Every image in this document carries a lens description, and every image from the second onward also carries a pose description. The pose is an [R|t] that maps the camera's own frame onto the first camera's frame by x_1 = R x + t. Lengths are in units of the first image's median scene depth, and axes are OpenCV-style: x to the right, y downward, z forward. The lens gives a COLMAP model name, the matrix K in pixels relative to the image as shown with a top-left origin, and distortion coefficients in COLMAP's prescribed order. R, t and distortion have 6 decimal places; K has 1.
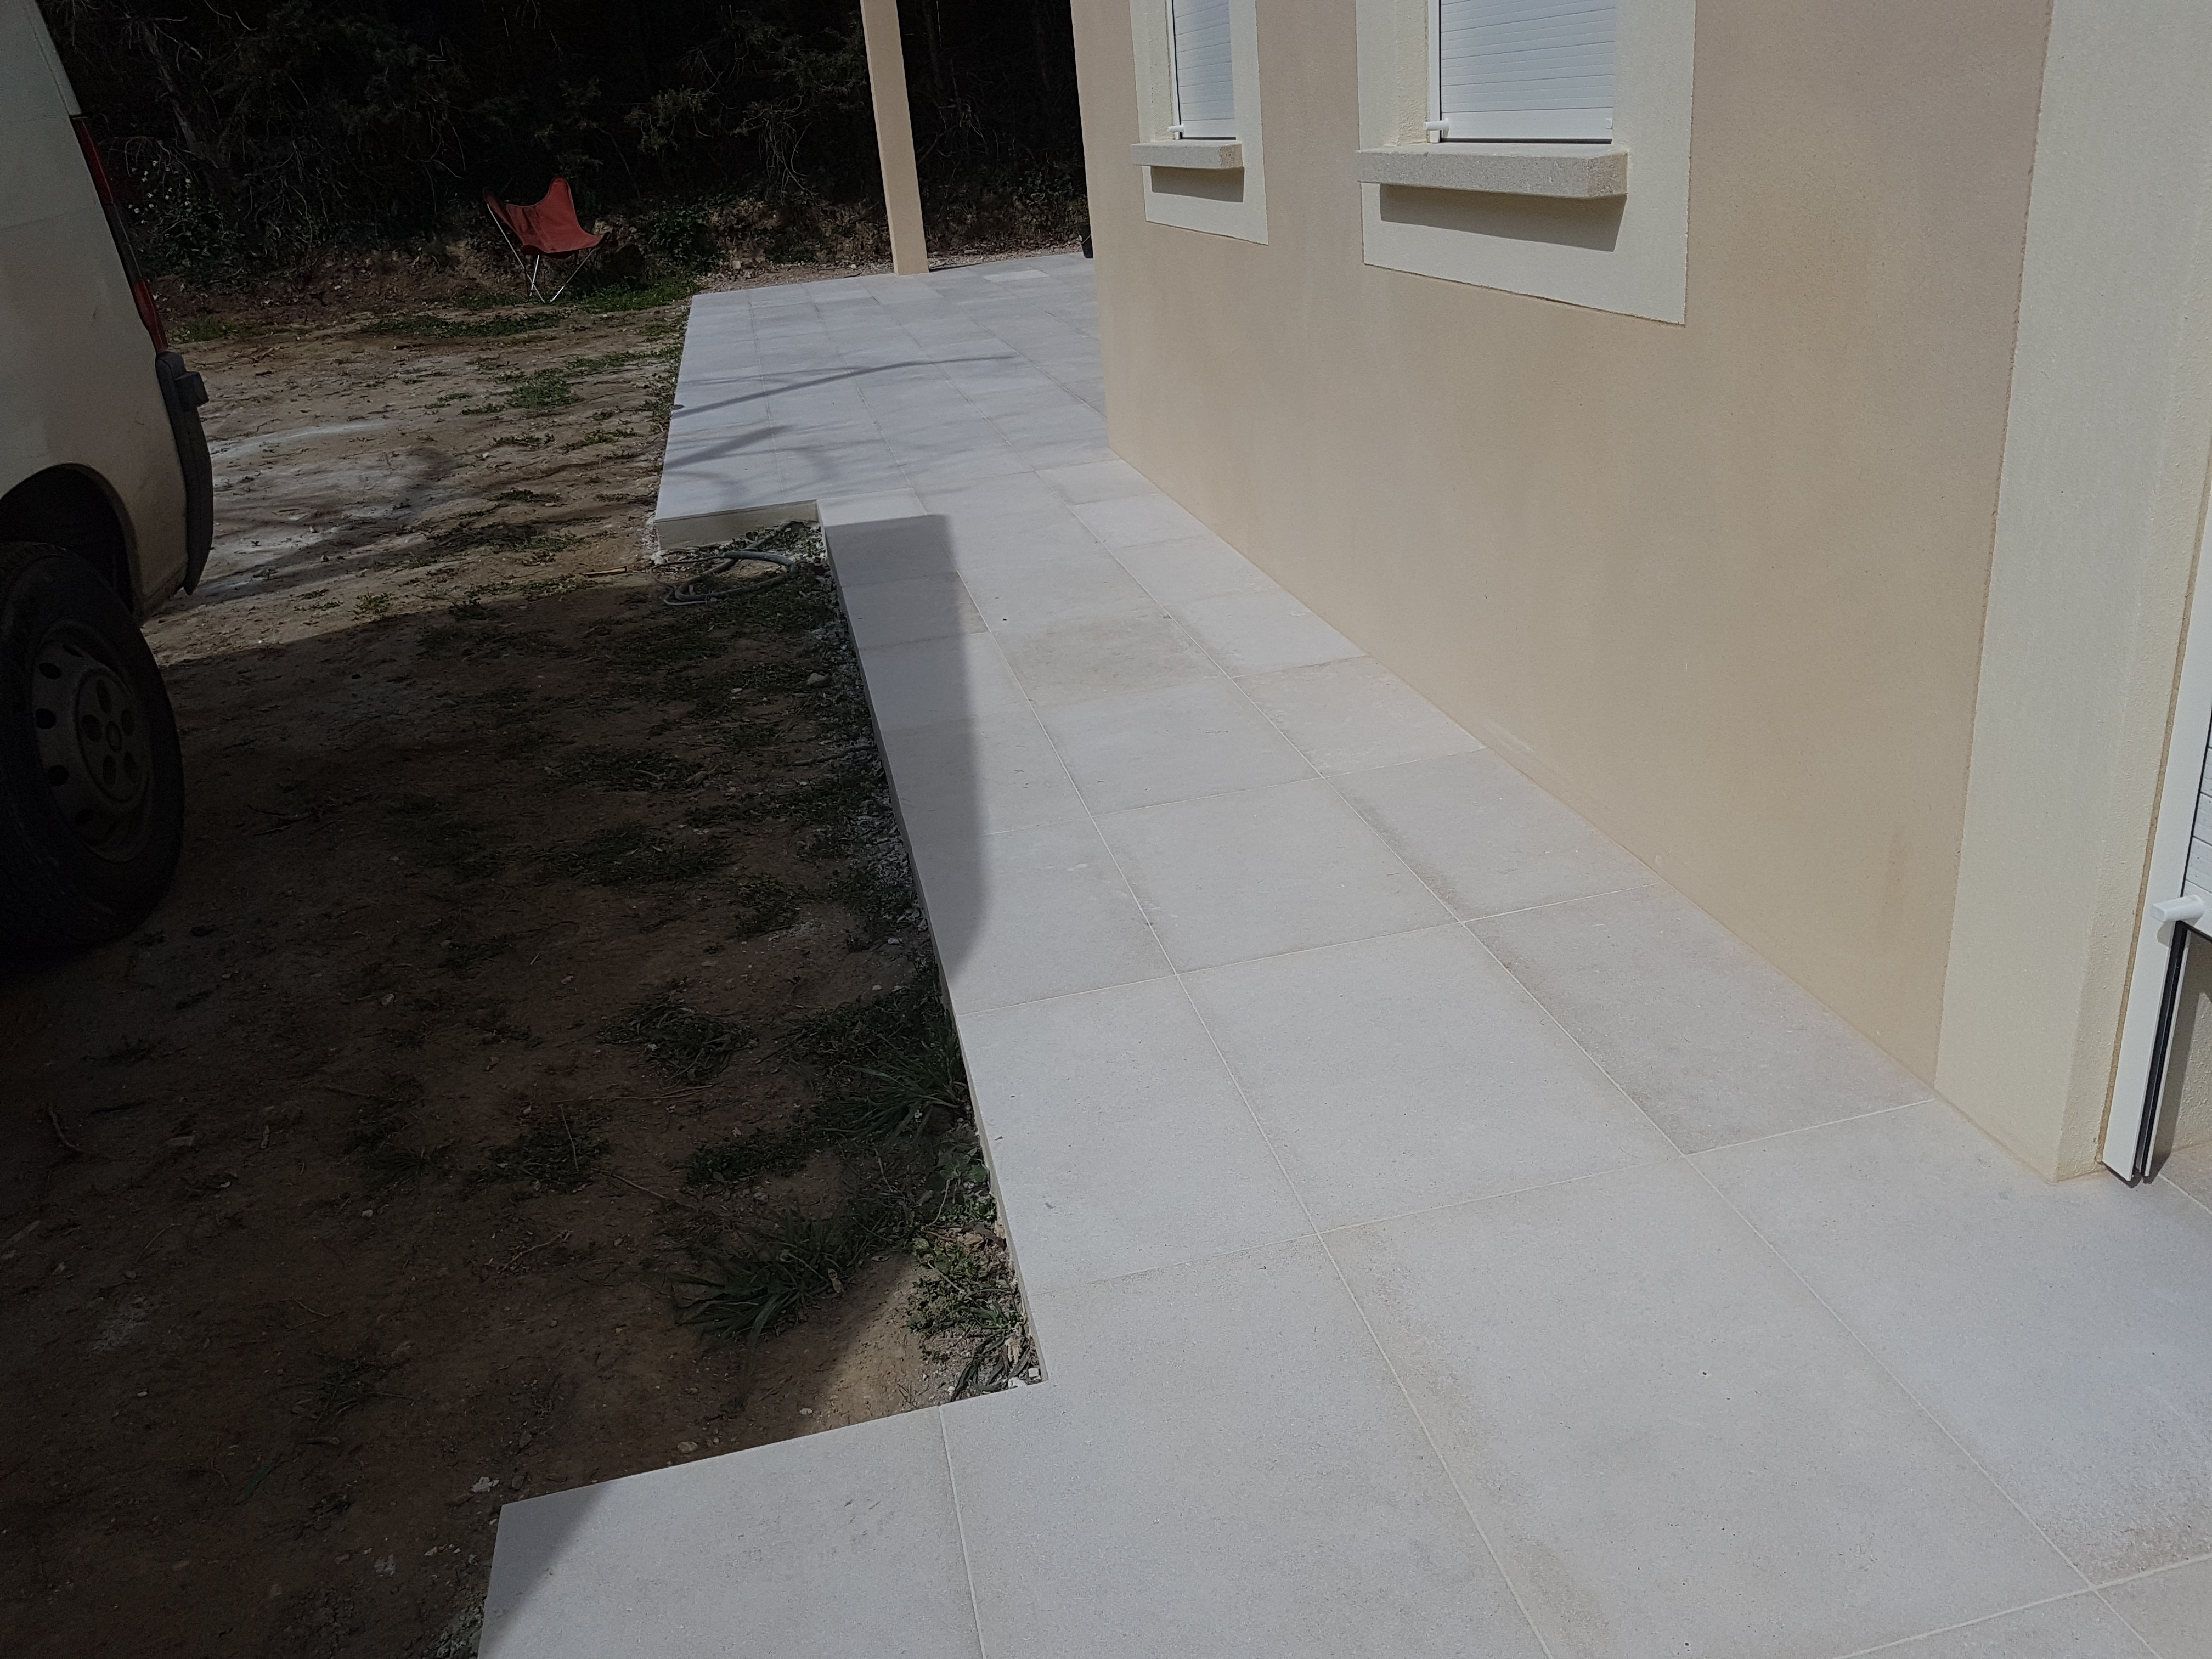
lens RADIAL K [[1735.1, 0, 1133.5], [0, 1735.1, 828.4], [0, 0, 1]] dist [-0.010431, -0.003721]
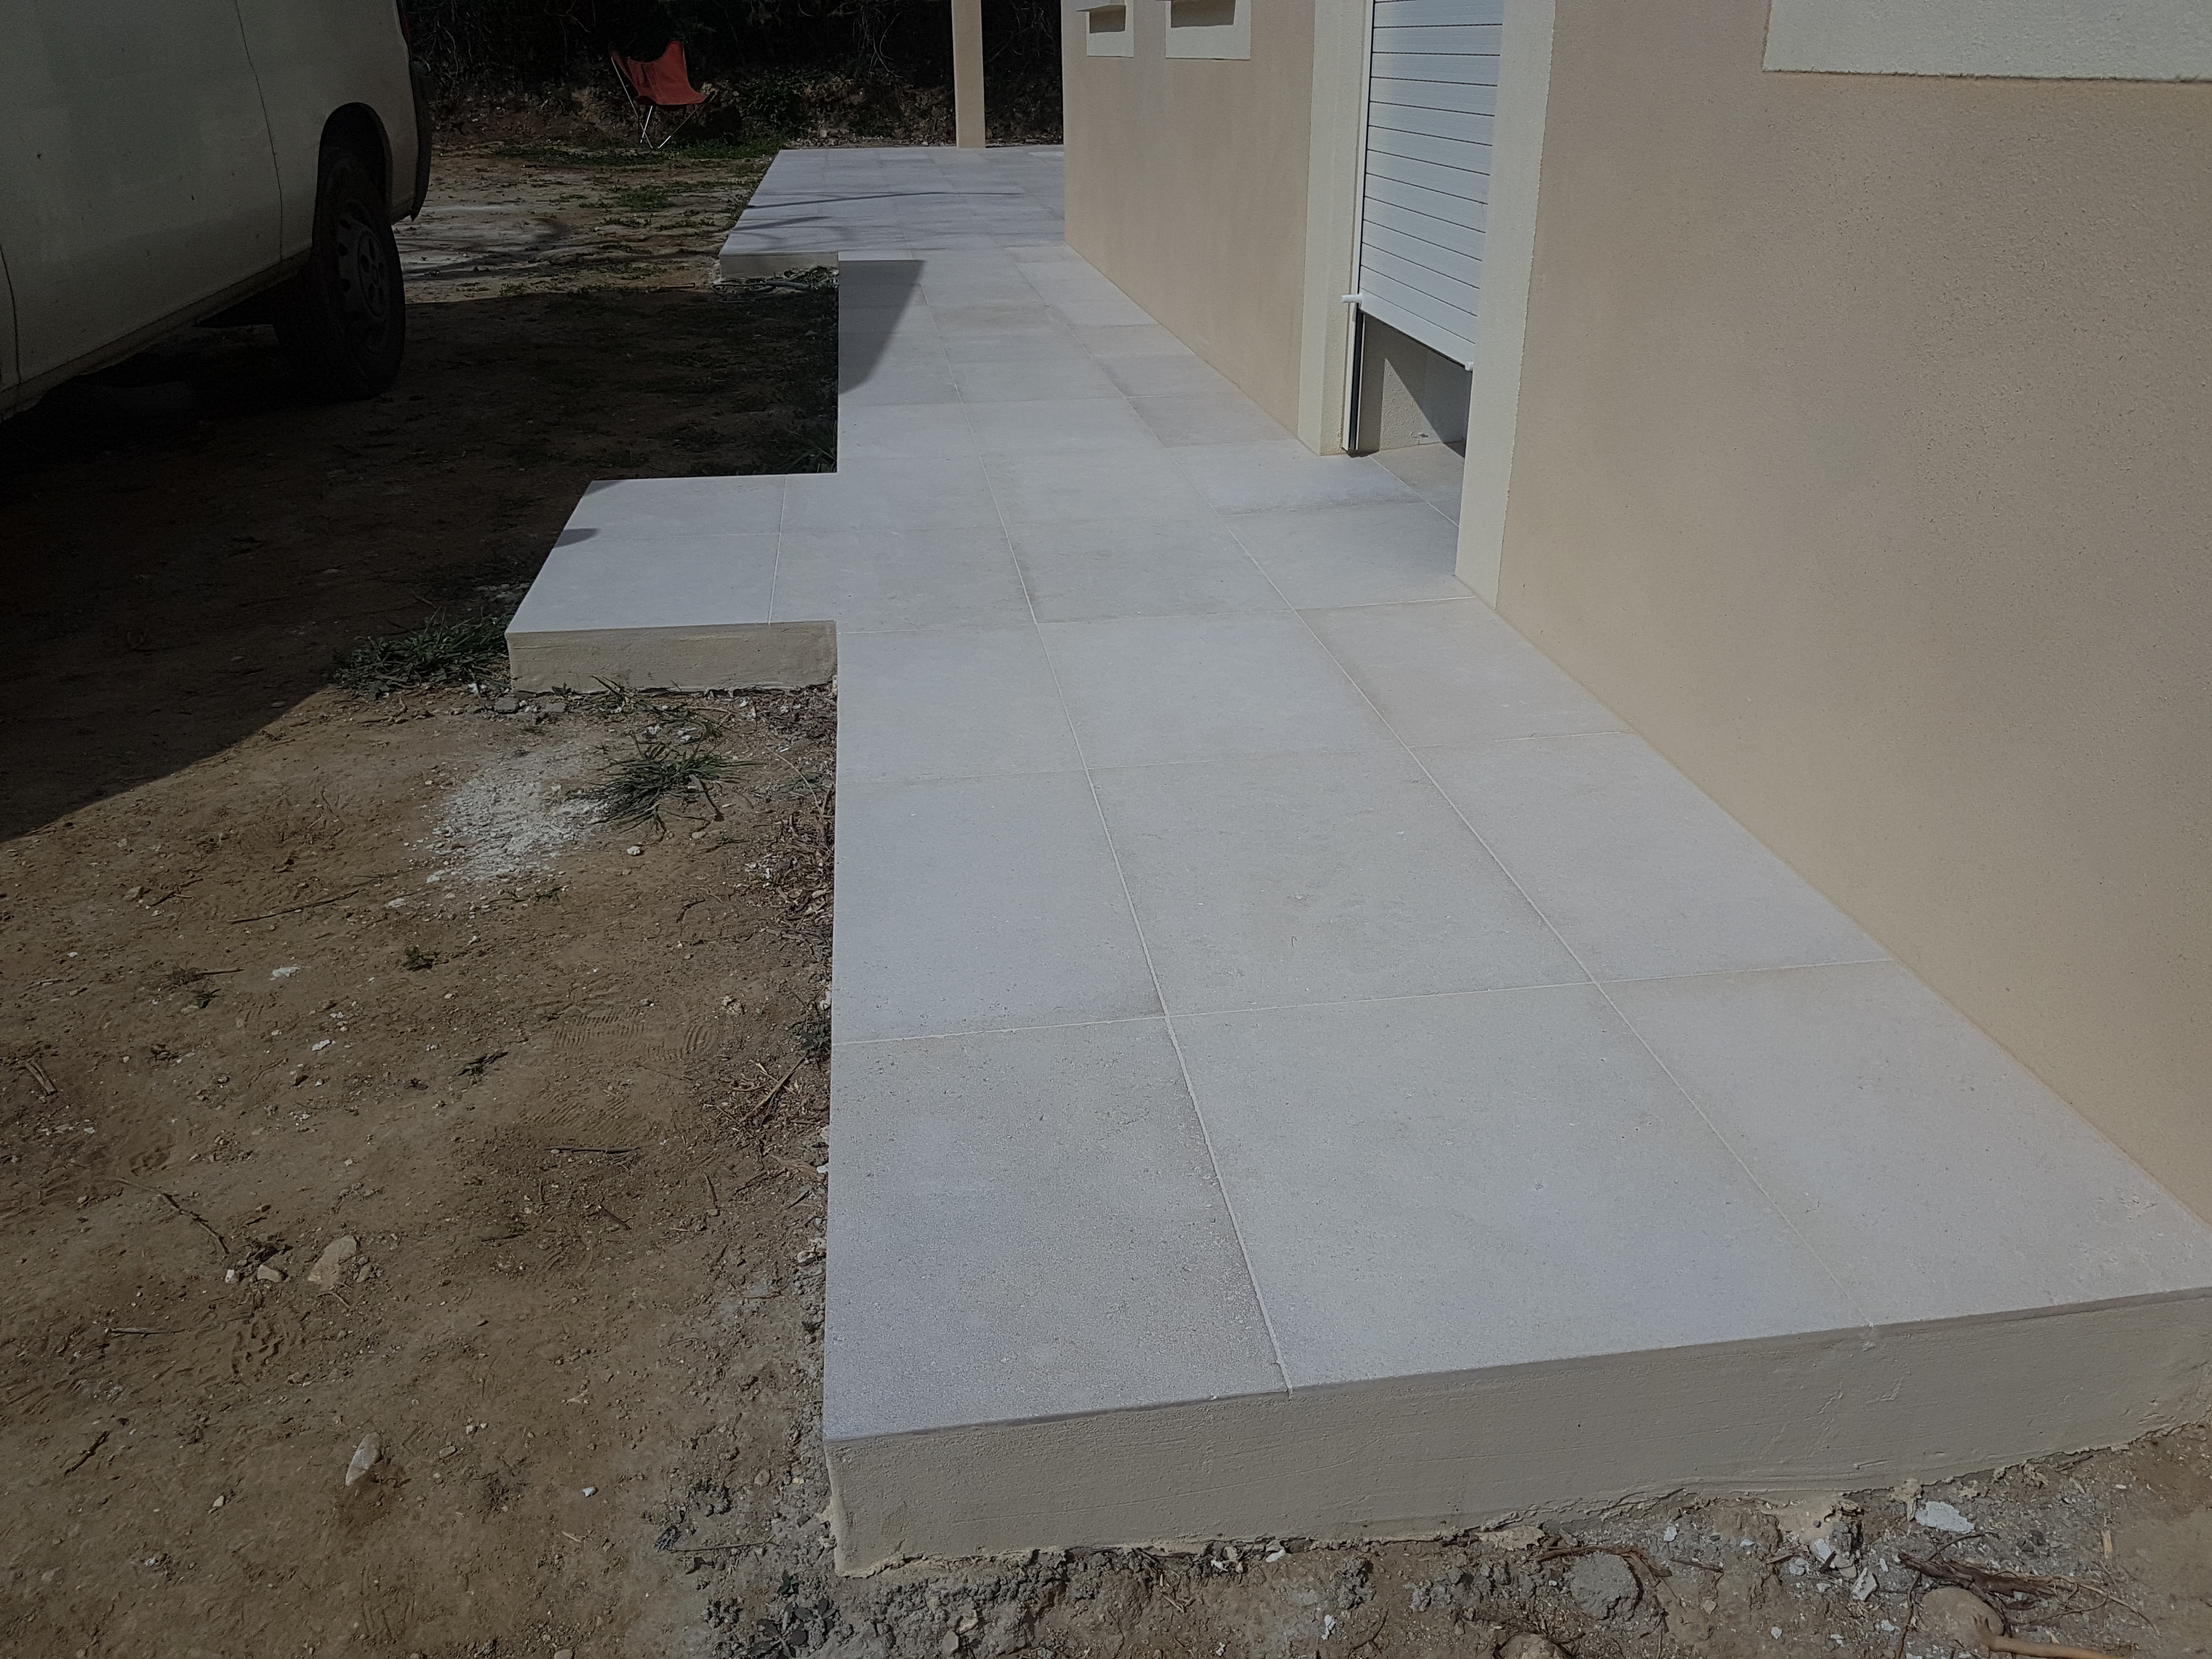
lens RADIAL K [[1729.2, 0, 1106.0], [0, 1729.2, 829.5], [0, 0, 1]] dist [0.002087, -0.008728]
pose [[0.993640, 0.105431, -0.039542, 0.066175], [-0.104248, 0.994072, 0.030879, 0.102073], [0.042563, -0.026560, 0.998741, -0.185753]]
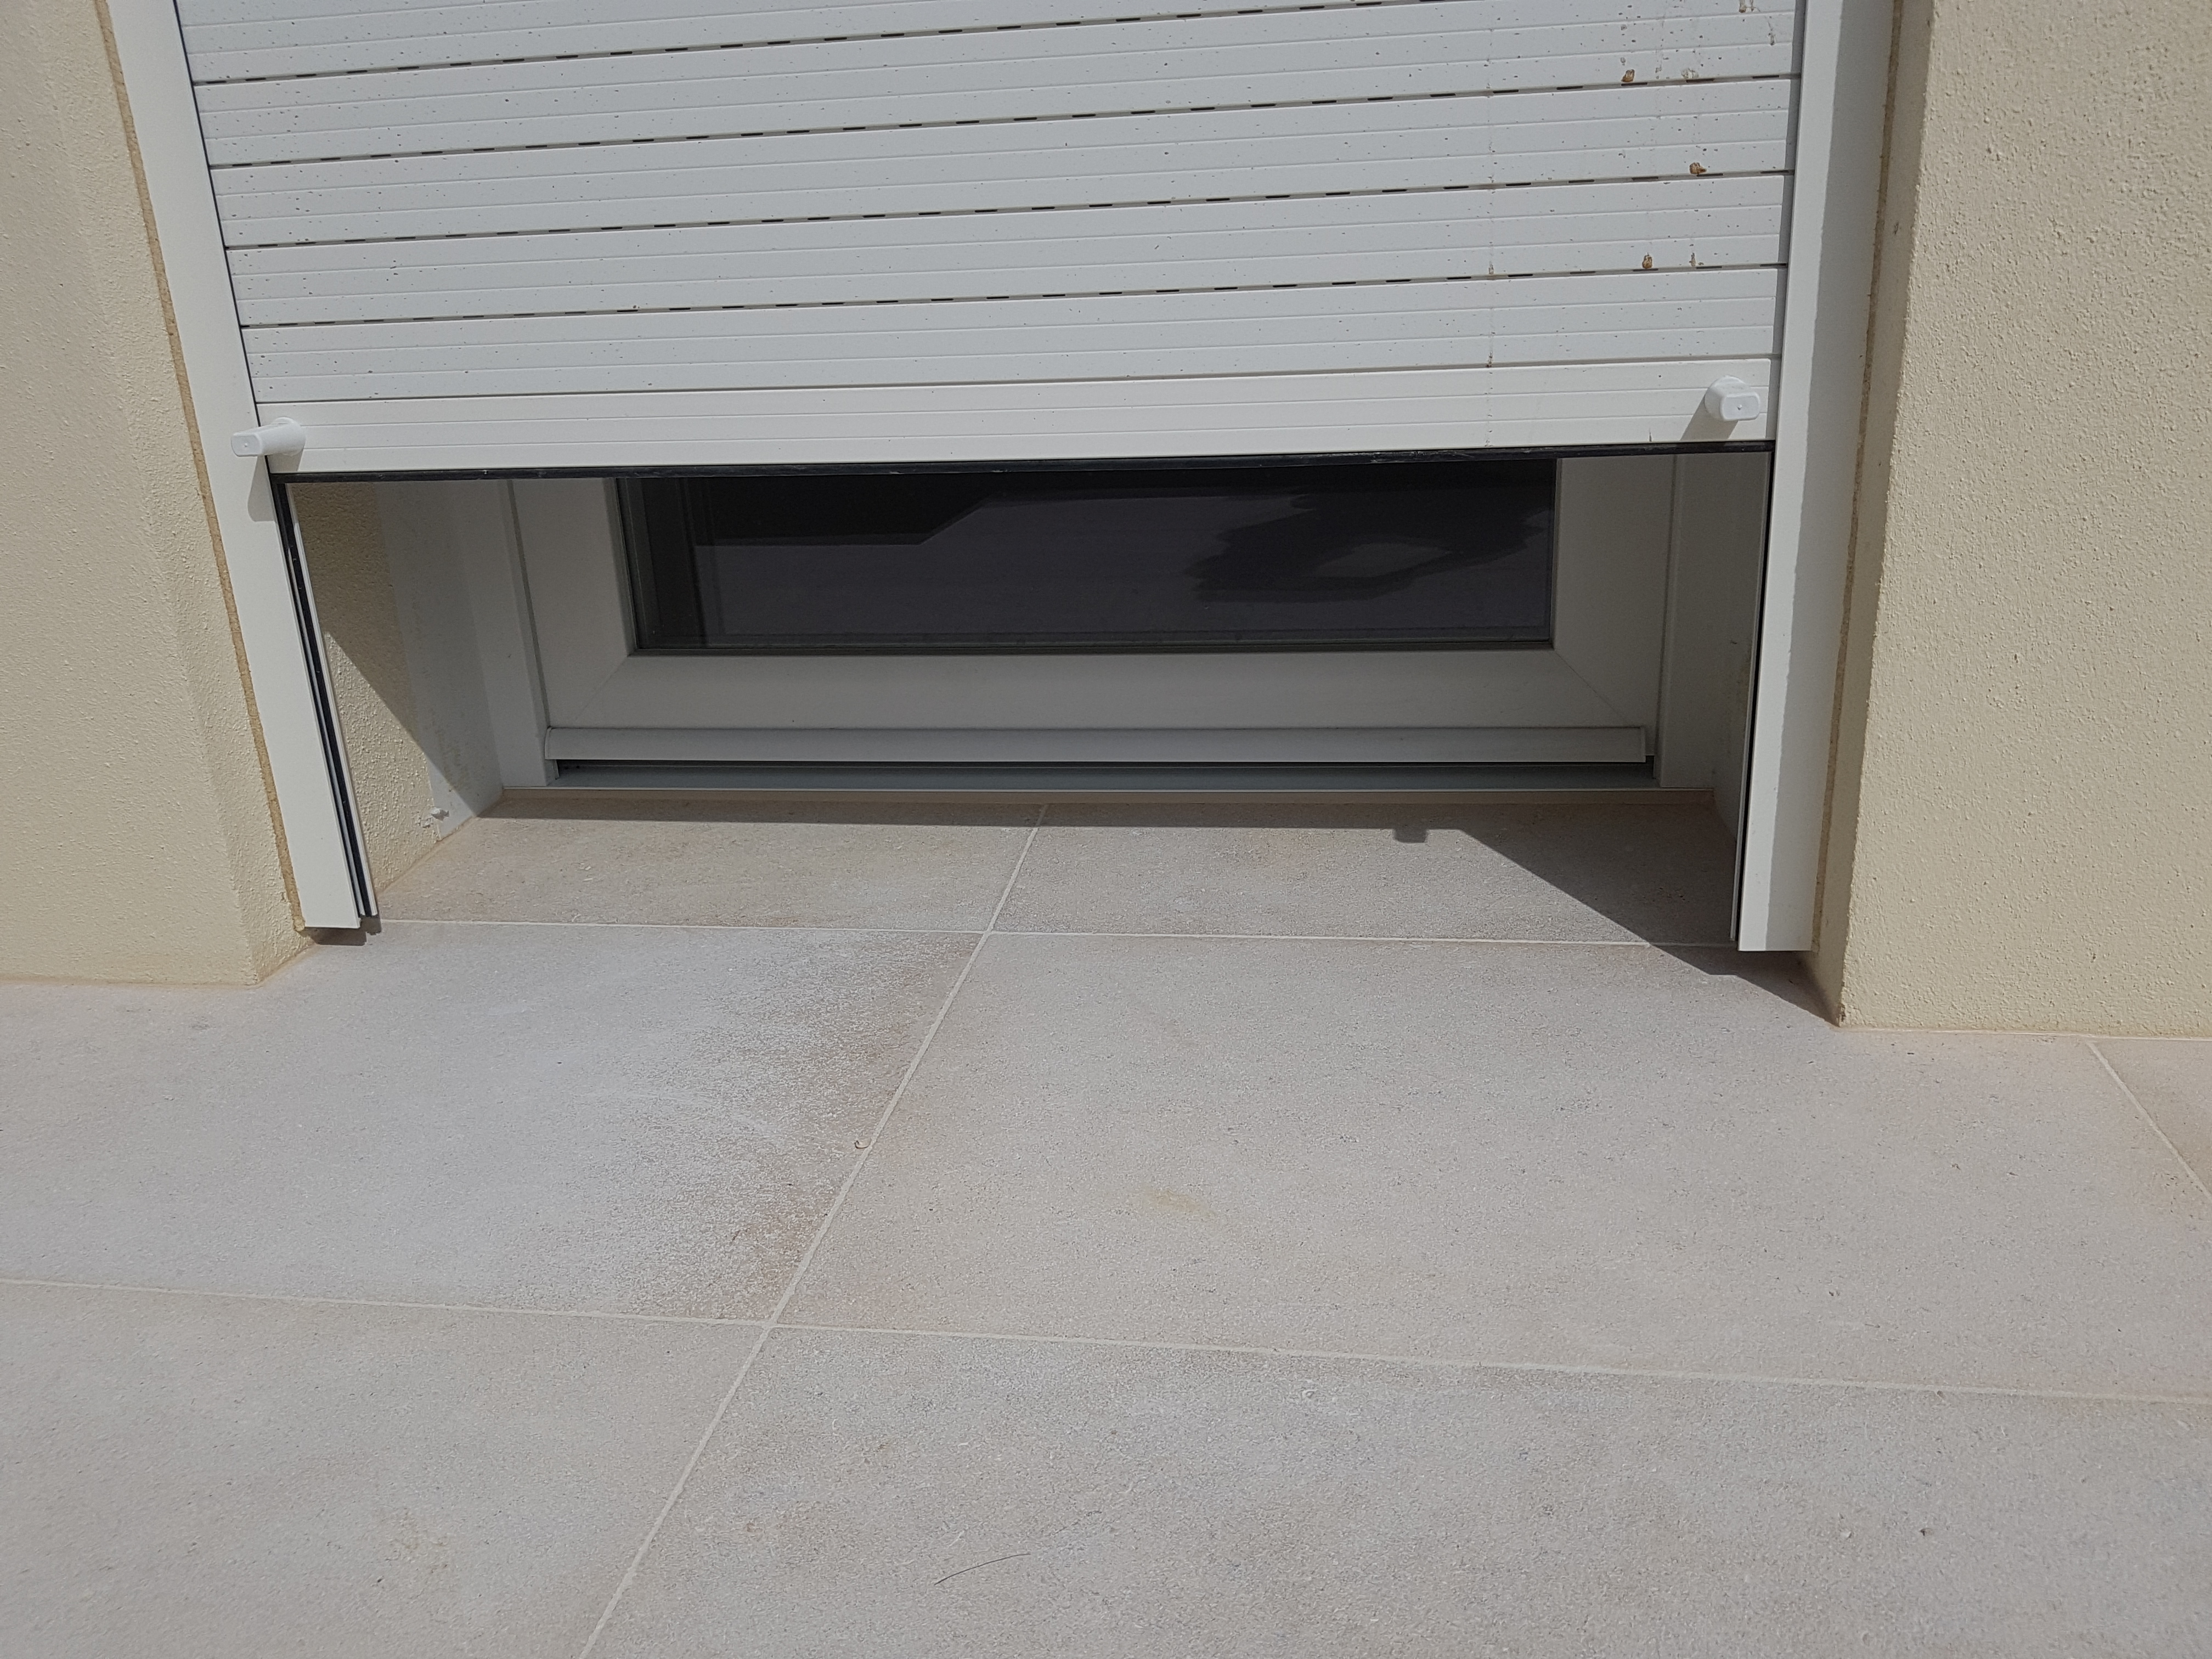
lens RADIAL K [[1735.1, 0, 1133.5], [0, 1735.1, 828.4], [0, 0, 1]] dist [-0.010431, -0.003721]
pose [[0.360717, -0.240388, 0.901164, 0.017700], [0.375885, 0.921741, 0.095418, 0.035040], [-0.853577, 0.304315, 0.422845, 0.076105]]
